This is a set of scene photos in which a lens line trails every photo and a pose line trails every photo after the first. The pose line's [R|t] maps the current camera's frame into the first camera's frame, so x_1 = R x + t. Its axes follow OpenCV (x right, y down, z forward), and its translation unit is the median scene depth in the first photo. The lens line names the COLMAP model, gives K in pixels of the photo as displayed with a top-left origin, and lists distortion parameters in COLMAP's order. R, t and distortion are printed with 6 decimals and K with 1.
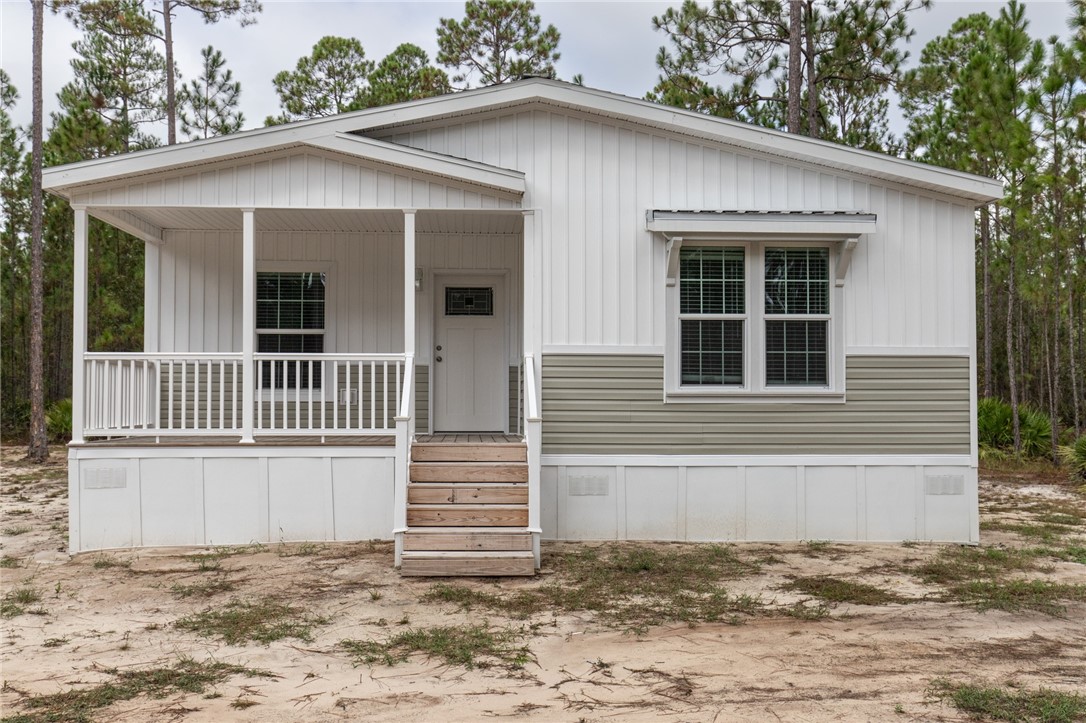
lens RADIAL K [[1041.1, 0, 543.0], [0, 1041.1, 361.5], [0, 0, 1]] dist [0.007290, -0.000142]
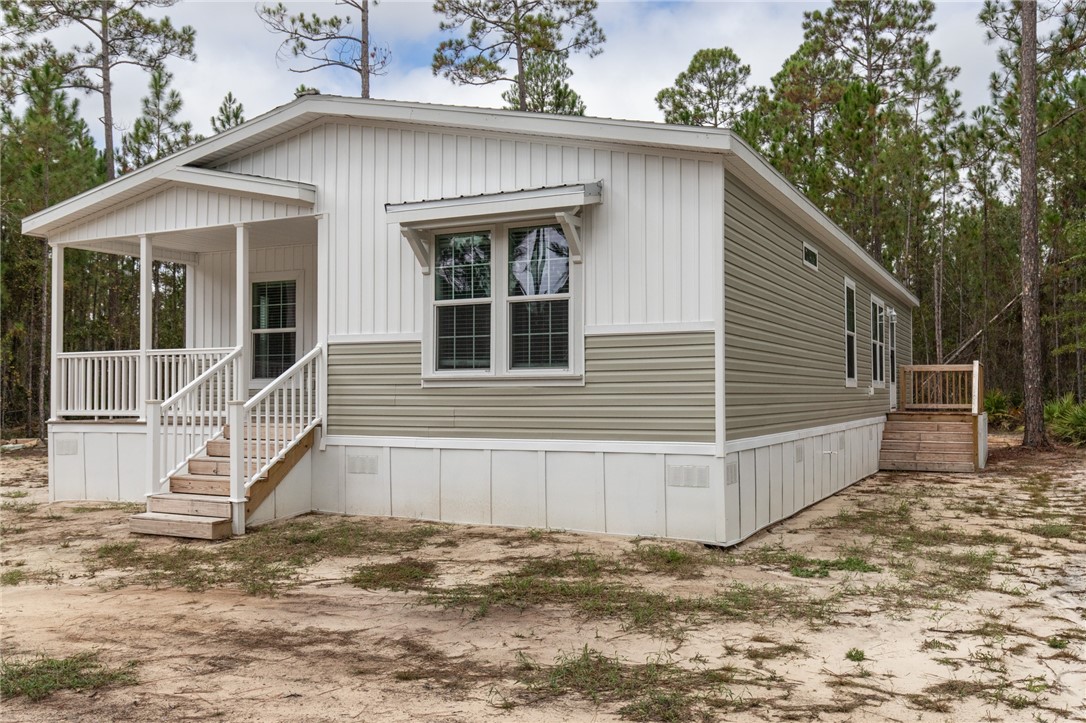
lens RADIAL K [[975.1, 0, 543.0], [0, 975.1, 361.5], [0, 0, 1]] dist [-0.003466, -0.000696]
pose [[0.869689, -0.021446, -0.493134, 0.696487], [0.025423, 0.999676, 0.001362, 0.015782], [0.492945, -0.013721, 0.869952, 0.212029]]
